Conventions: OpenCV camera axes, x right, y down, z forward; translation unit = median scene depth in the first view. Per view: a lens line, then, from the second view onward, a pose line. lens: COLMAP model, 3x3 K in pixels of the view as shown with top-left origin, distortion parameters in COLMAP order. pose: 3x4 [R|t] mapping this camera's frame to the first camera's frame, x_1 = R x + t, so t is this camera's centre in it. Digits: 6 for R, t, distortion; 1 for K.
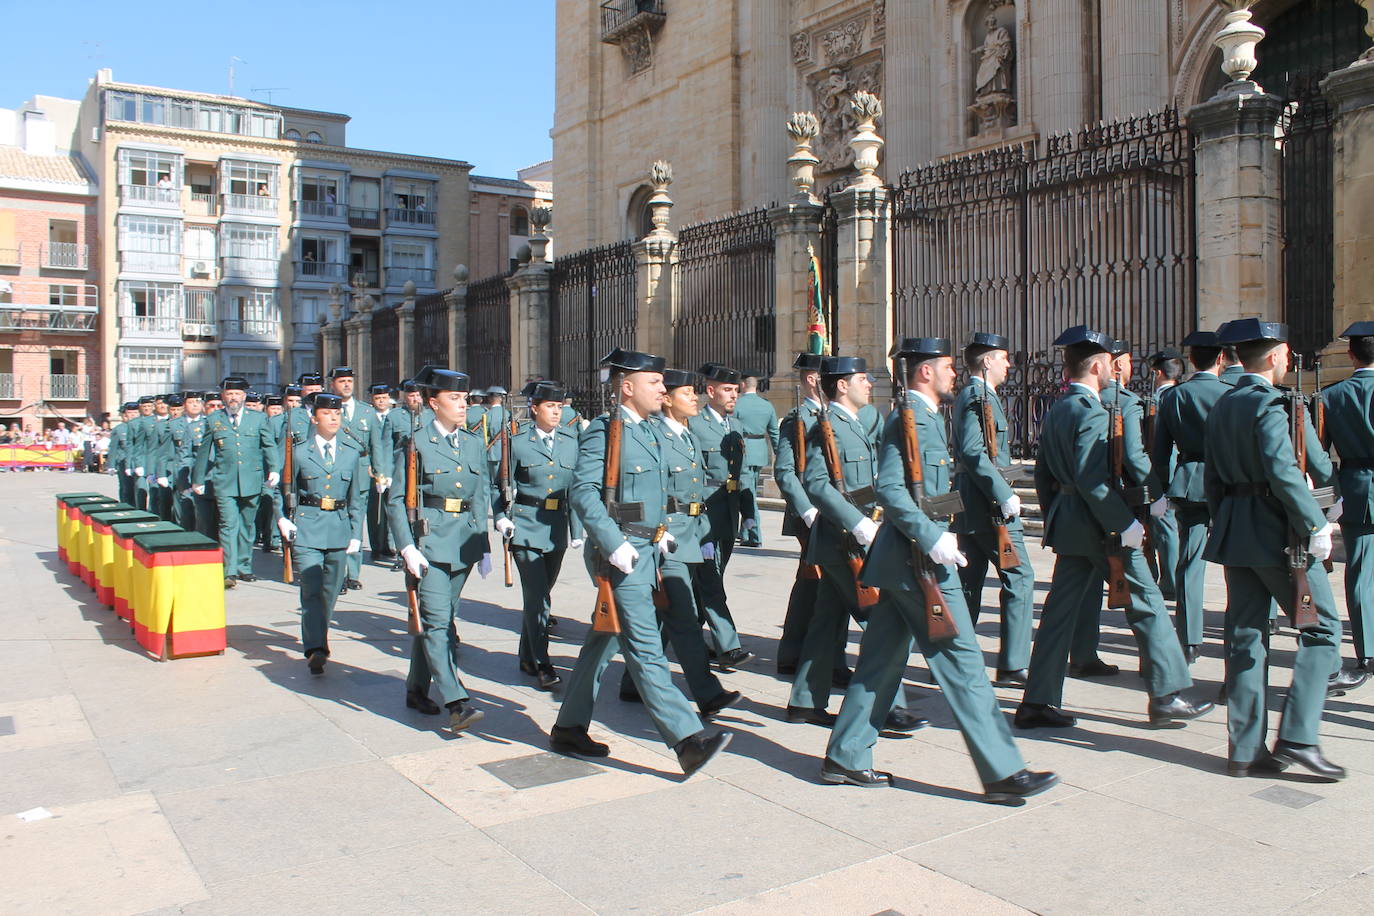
lens RADIAL K [[1149.5, 0, 687.0], [0, 1149.5, 458.0], [0, 0, 1]] dist [-0.171396, 0.151006]
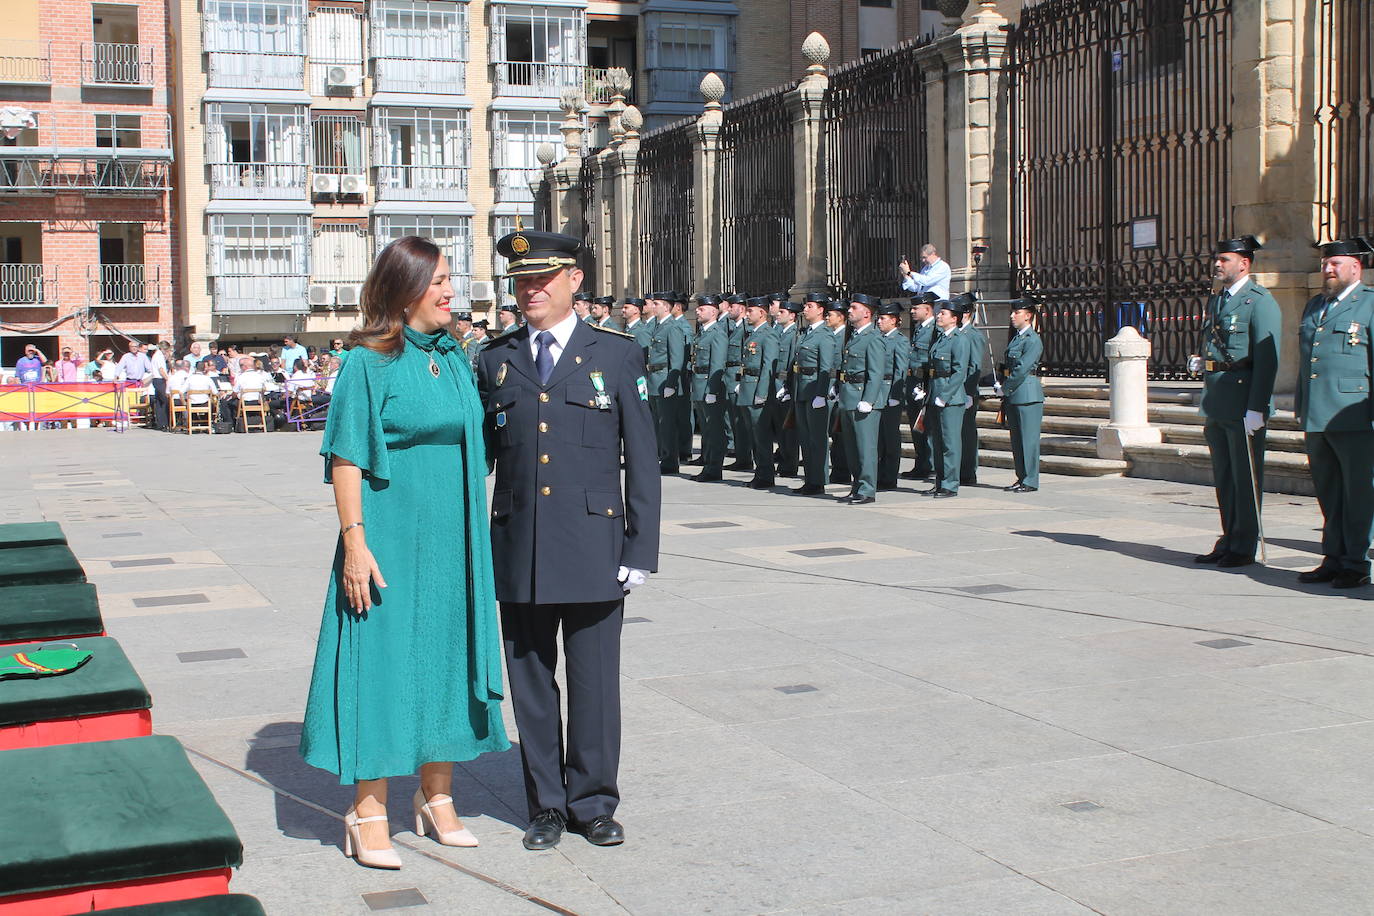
lens RADIAL K [[1841.6, 0, 687.0], [0, 1841.6, 458.0], [0, 0, 1]] dist [-0.091669, 0.192991]
pose [[0.974294, 0.001975, -0.225271, -0.040595], [0.005929, 0.999390, 0.034405, -0.002719], [0.225202, -0.034856, 0.973688, 0.097831]]
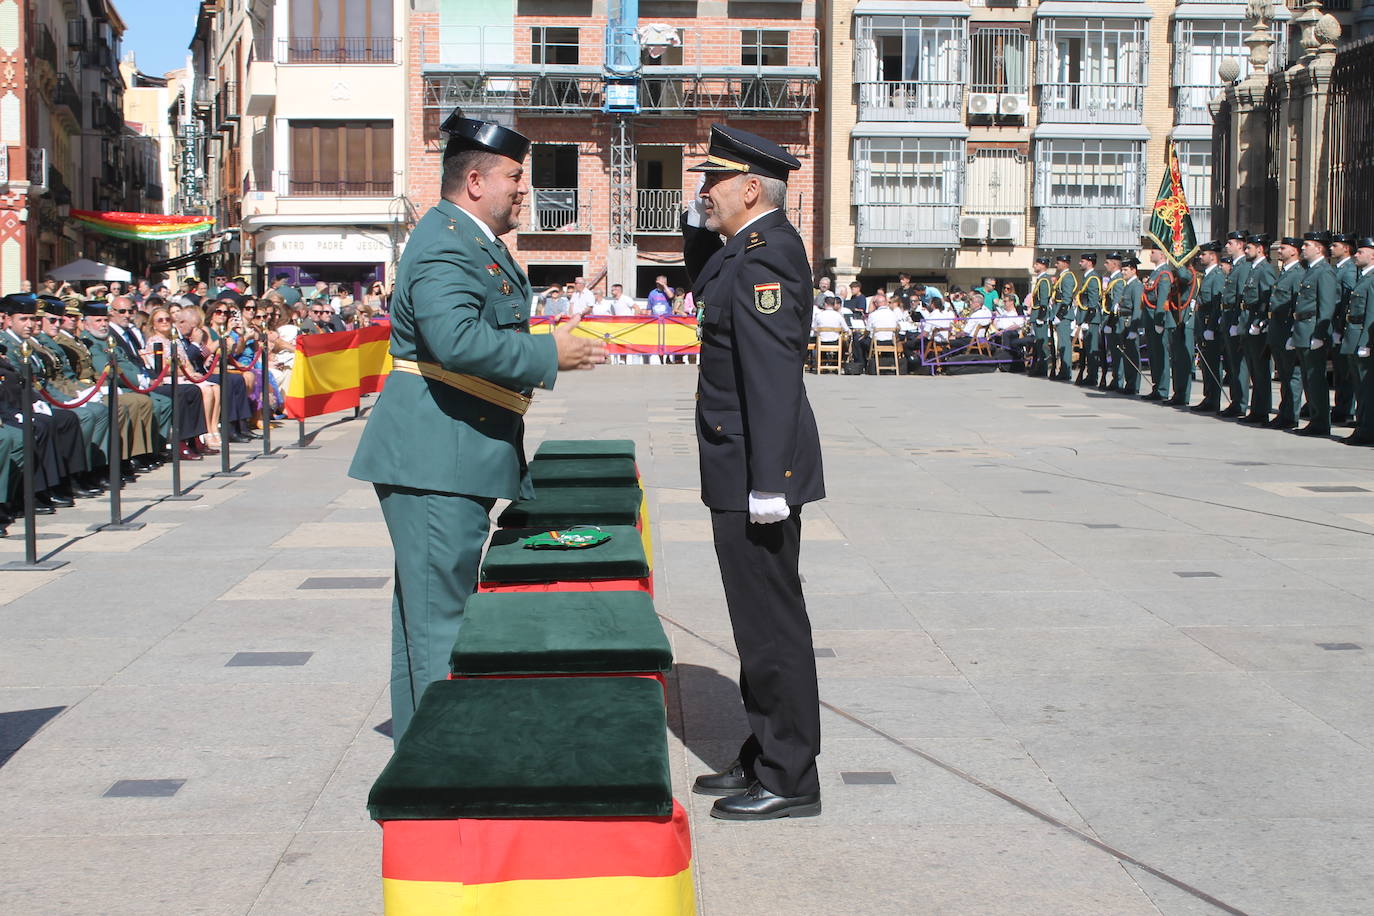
lens RADIAL K [[2086.1, 0, 687.0], [0, 2086.1, 458.0], [0, 0, 1]] dist [-0.045795, 0.151698]
pose [[0.843916, 0.052843, -0.533867, -0.023999], [-0.024967, 0.997927, 0.059309, -0.002088], [0.535894, -0.036722, 0.843486, 0.081235]]
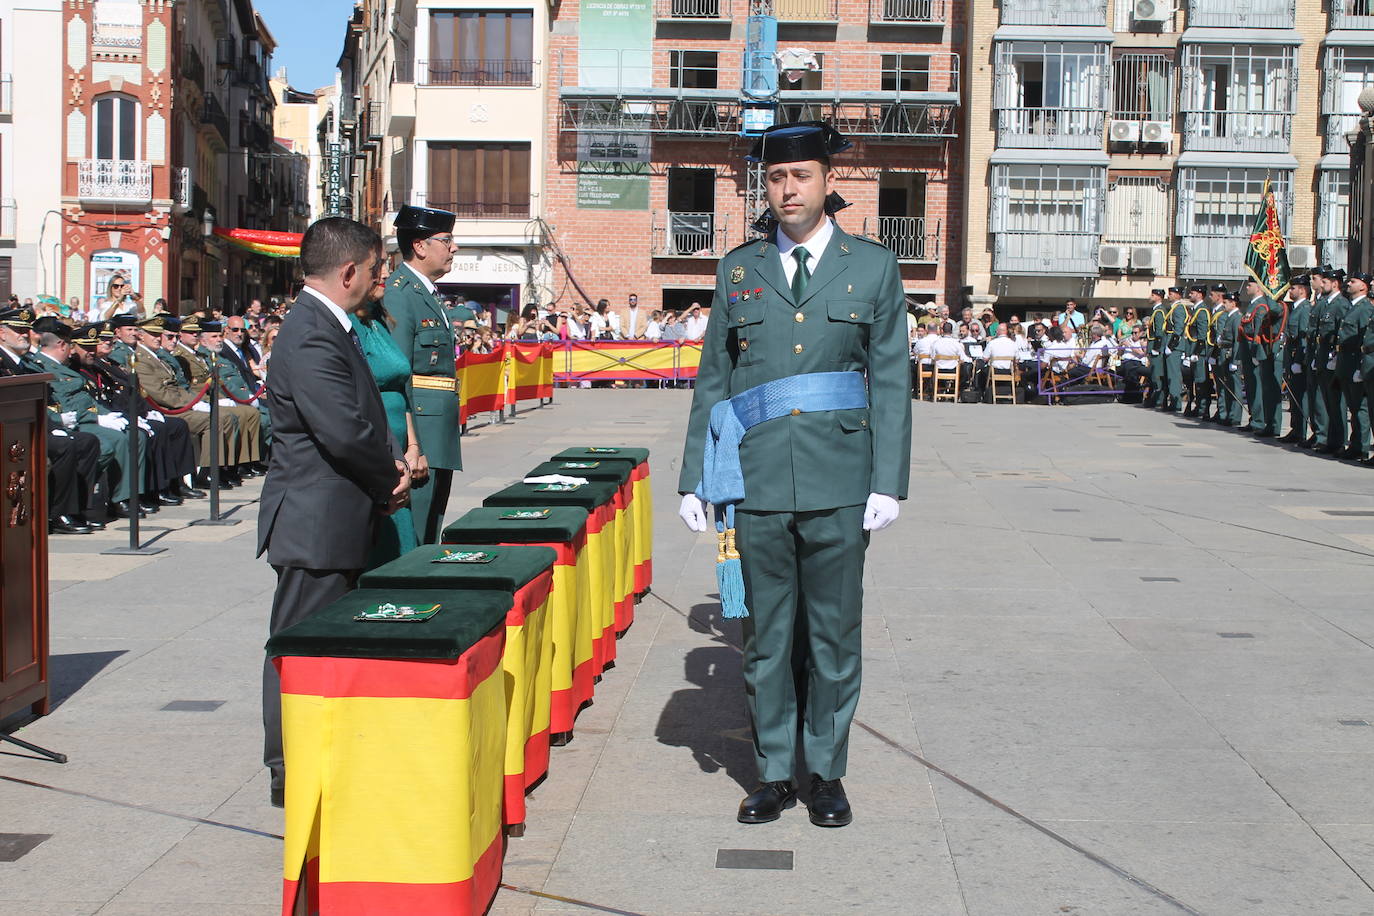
lens RADIAL K [[2166.0, 0, 687.0], [0, 2166.0, 458.0], [0, 0, 1]] dist [-0.038182, 0.132743]
pose [[0.801066, 0.060196, -0.595542, 0.005031], [-0.039723, 0.998083, 0.047452, -0.002147], [0.597257, -0.014355, 0.801921, 0.062399]]
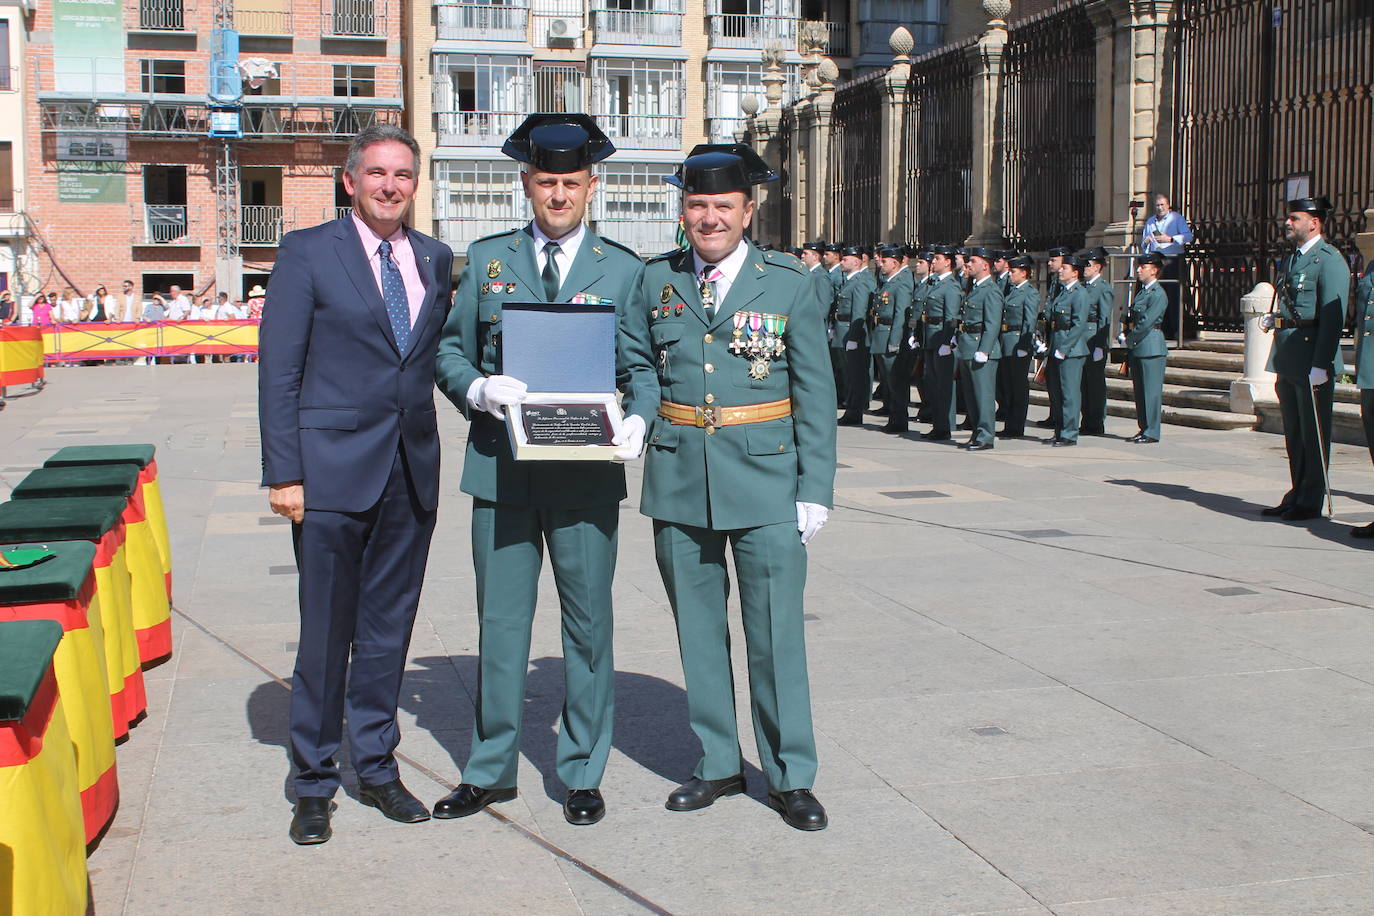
lens RADIAL K [[1795.6, 0, 687.0], [0, 1795.6, 458.0], [0, 0, 1]] dist [-0.084416, 0.165079]
pose [[0.937233, 0.035790, -0.346863, -0.022988], [-0.013401, 0.997681, 0.066735, -0.002933], [0.348447, -0.057898, 0.935539, 0.095834]]
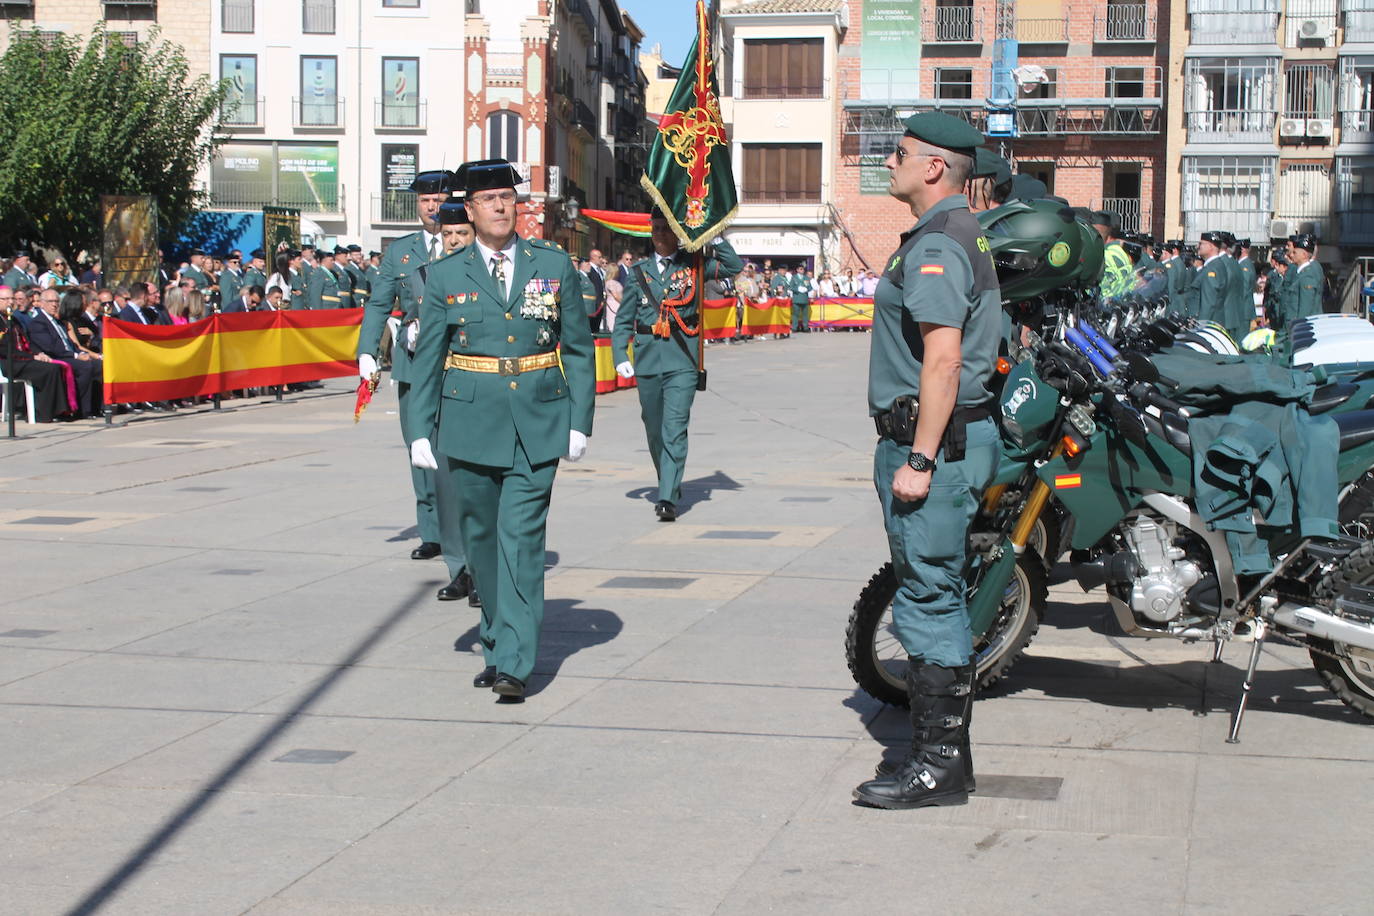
lens RADIAL K [[2358.9, 0, 687.0], [0, 2358.9, 458.0], [0, 0, 1]] dist [-0.008958, 0.104032]
pose [[0.682717, 0.069610, -0.727360, 0.334059], [-0.035910, 0.997445, 0.061751, 0.004595], [0.729800, -0.016039, 0.683472, -0.203698]]
